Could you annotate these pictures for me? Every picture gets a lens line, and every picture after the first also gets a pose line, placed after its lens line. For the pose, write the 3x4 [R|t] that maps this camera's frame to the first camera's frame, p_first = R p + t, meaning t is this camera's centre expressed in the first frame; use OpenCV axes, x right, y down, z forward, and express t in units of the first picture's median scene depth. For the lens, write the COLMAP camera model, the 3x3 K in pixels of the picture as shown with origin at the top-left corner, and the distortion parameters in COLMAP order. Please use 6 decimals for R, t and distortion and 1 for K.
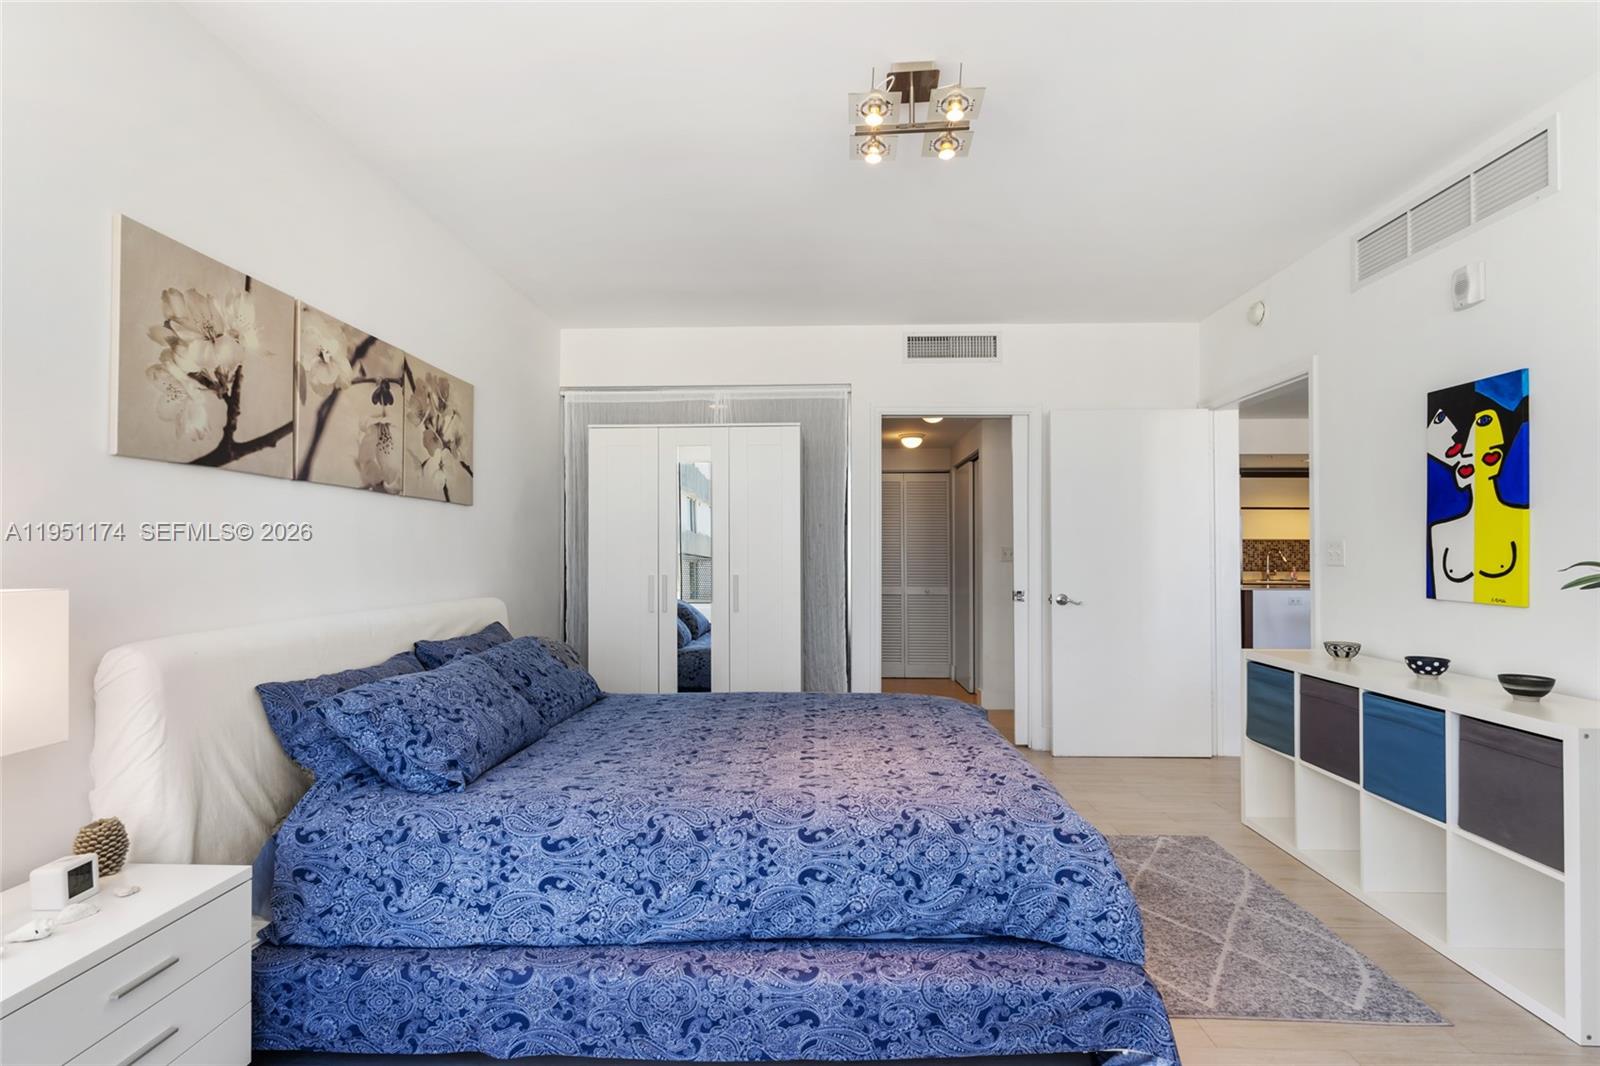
lens RADIAL K [[732.1, 0, 801.2], [0, 732.1, 543.0], [0, 0, 1]] dist [-0.004179, 0.000786]
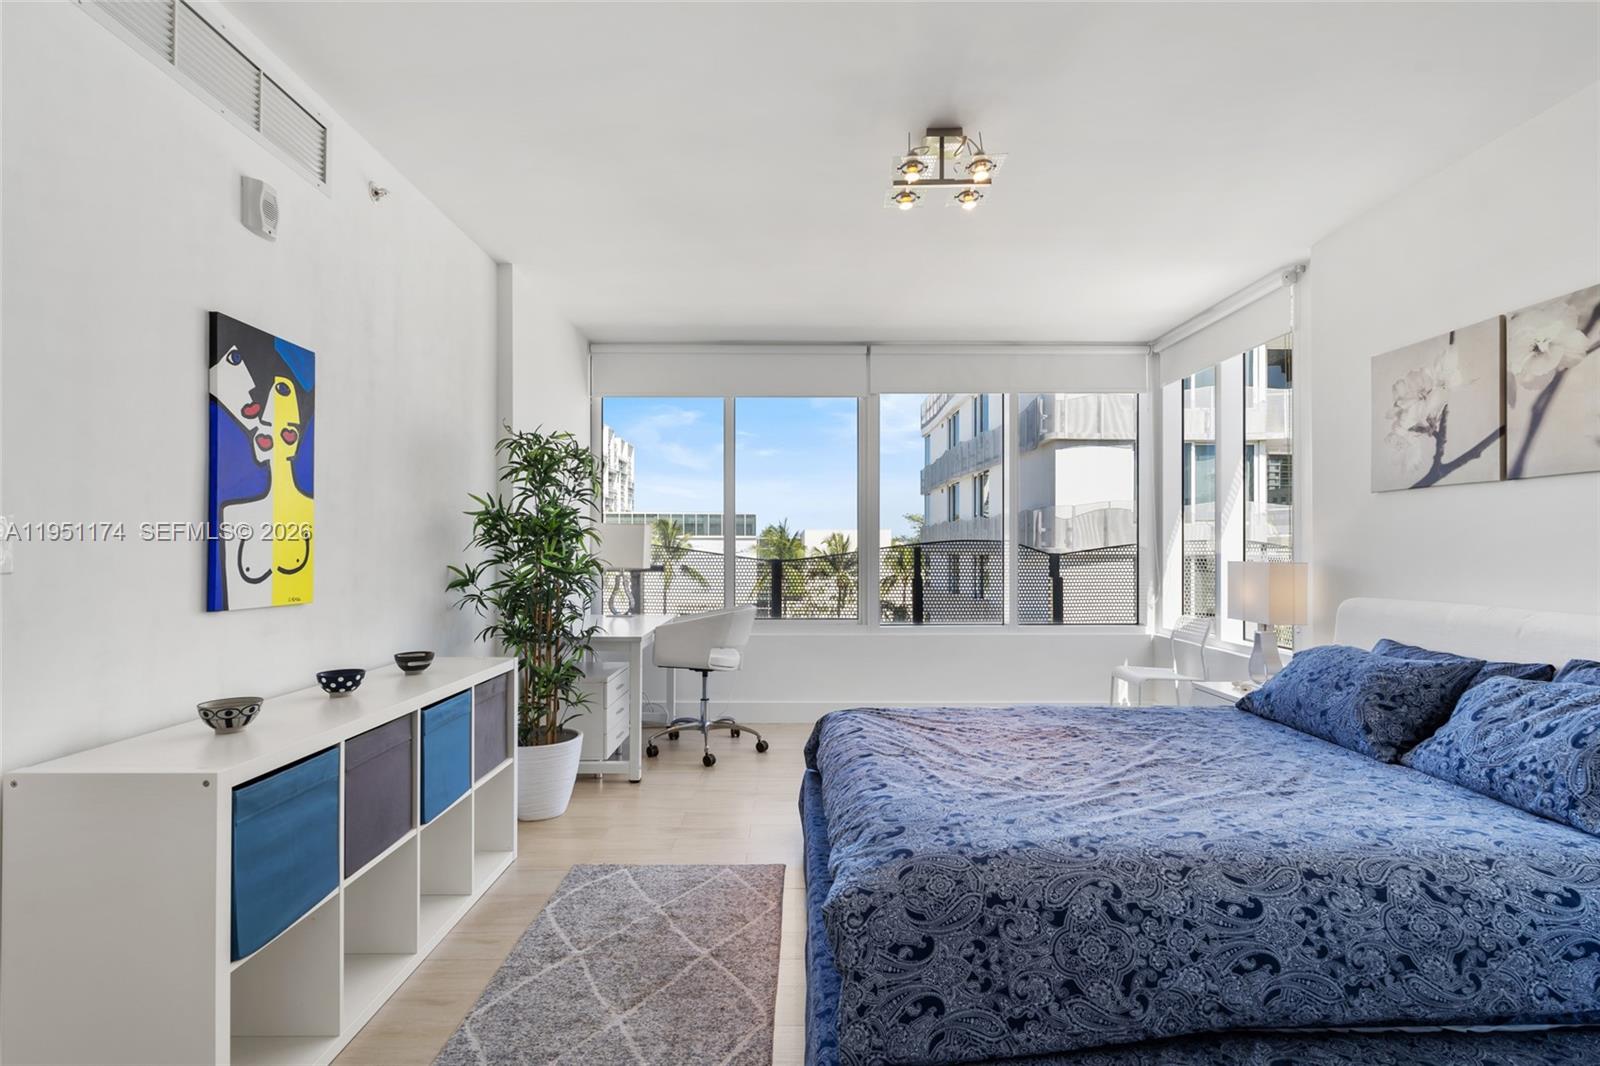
lens RADIAL K [[732.1, 0, 802.3], [0, 732.1, 542.9], [0, 0, 1]] dist [-0.004179, 0.000786]
pose [[-0.998776, -0.001791, -0.049434, 0.368994], [-0.000705, 0.999758, -0.021983, 0.028277], [0.049462, -0.021922, -0.998535, 1.837278]]
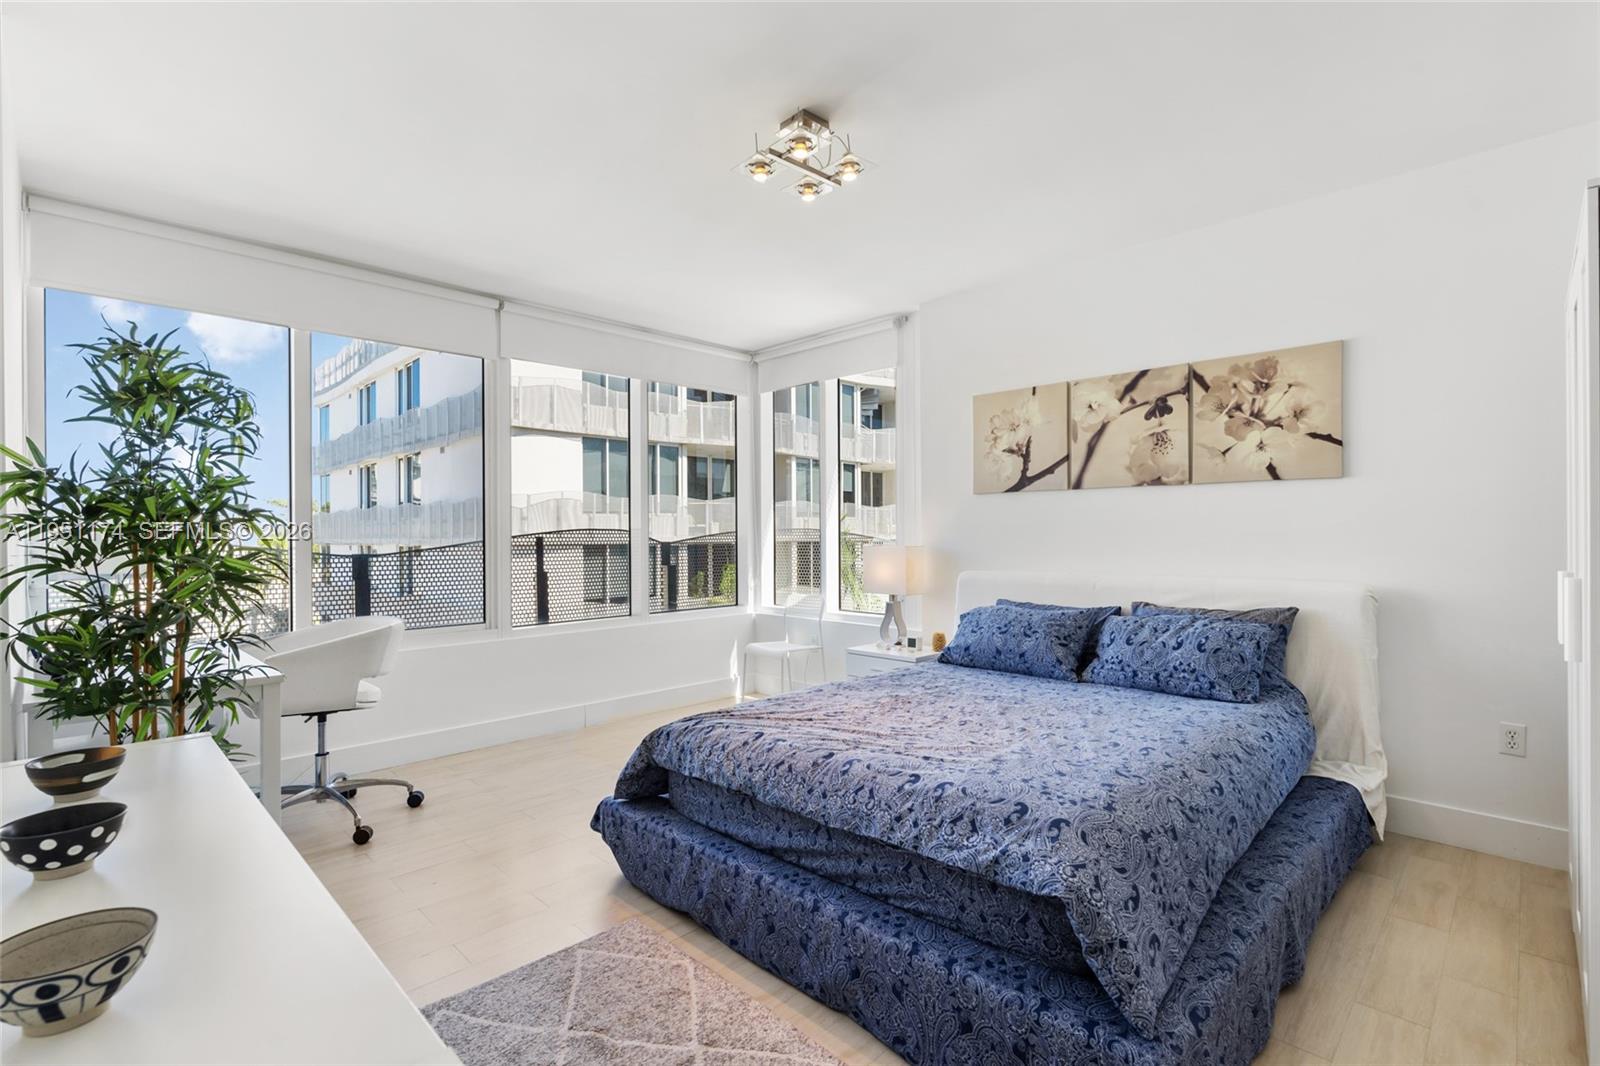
lens RADIAL K [[732.1, 0, 797.4], [0, 732.1, 531.3], [0, 0, 1]] dist [-0.004179, 0.000786]
pose [[-0.678080, -0.000083, -0.734988, 0.868120], [0.017634, 0.999710, -0.016382, 0.022791], [0.734777, -0.024069, -0.677882, 1.511711]]
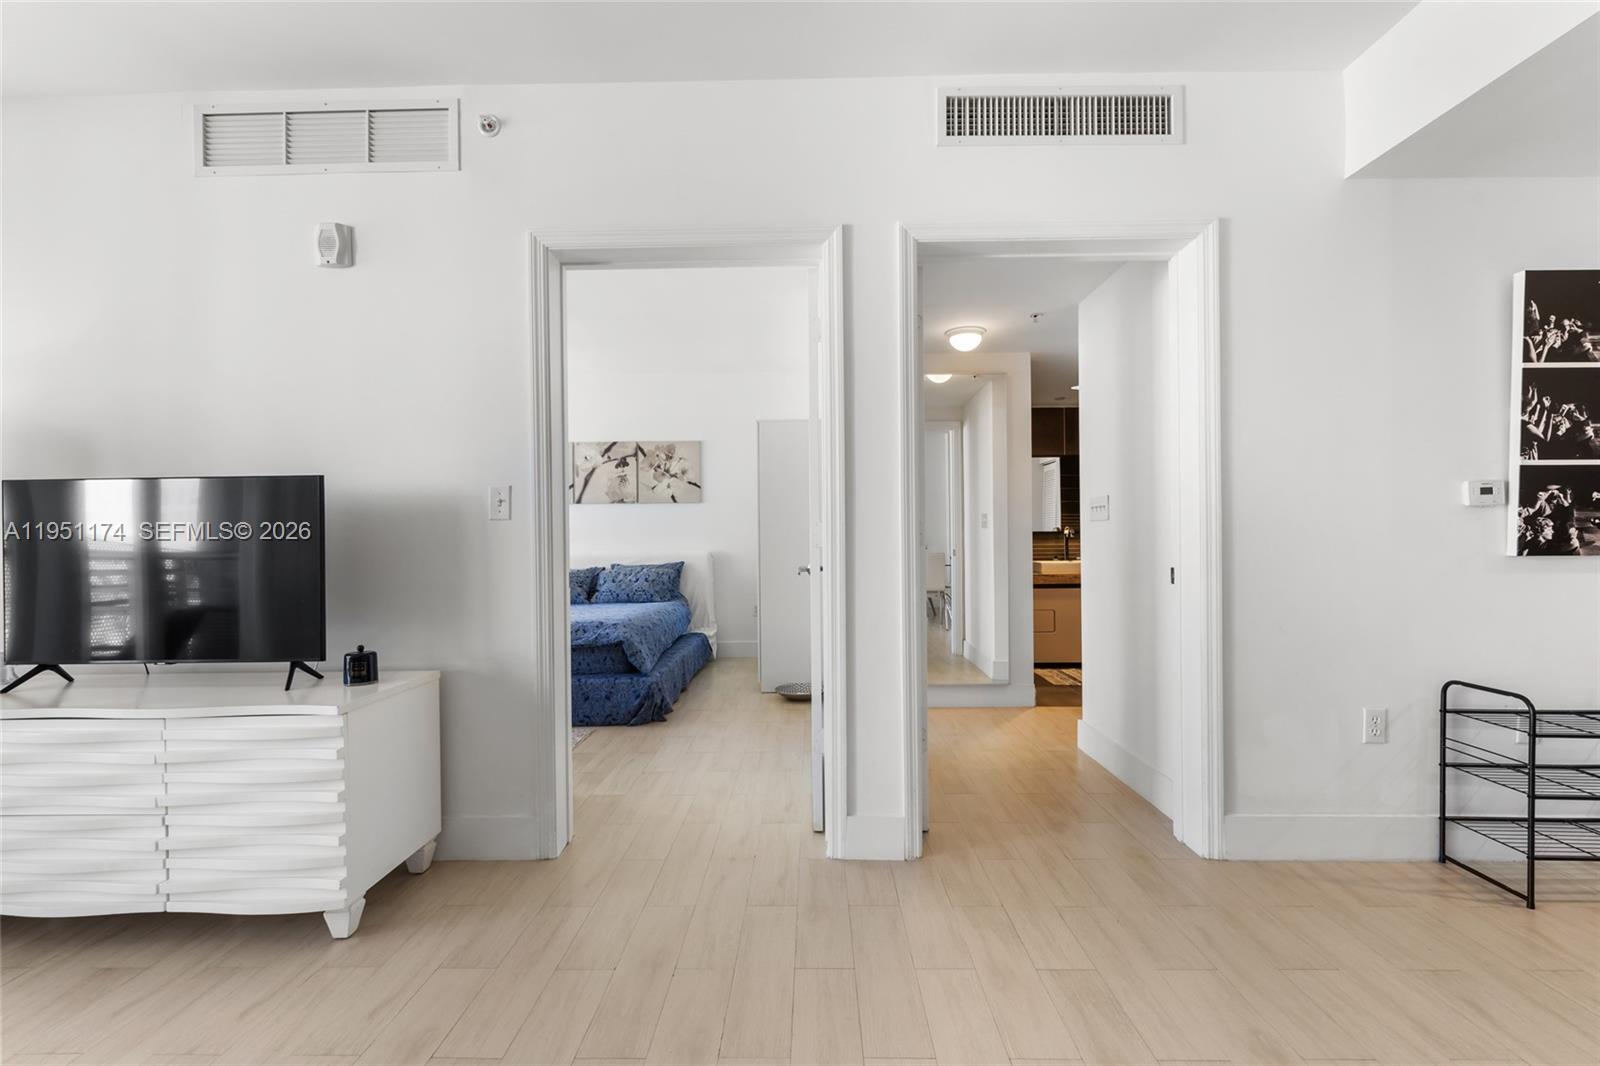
lens RADIAL K [[732.1, 0, 804.3], [0, 732.1, 541.3], [0, 0, 1]] dist [-0.004179, 0.000786]
pose [[0.024771, -0.000099, -0.999693, 2.046624], [0.029974, 0.999550, 0.000644, 0.080634], [0.999244, -0.029981, 0.024763, 1.664728]]
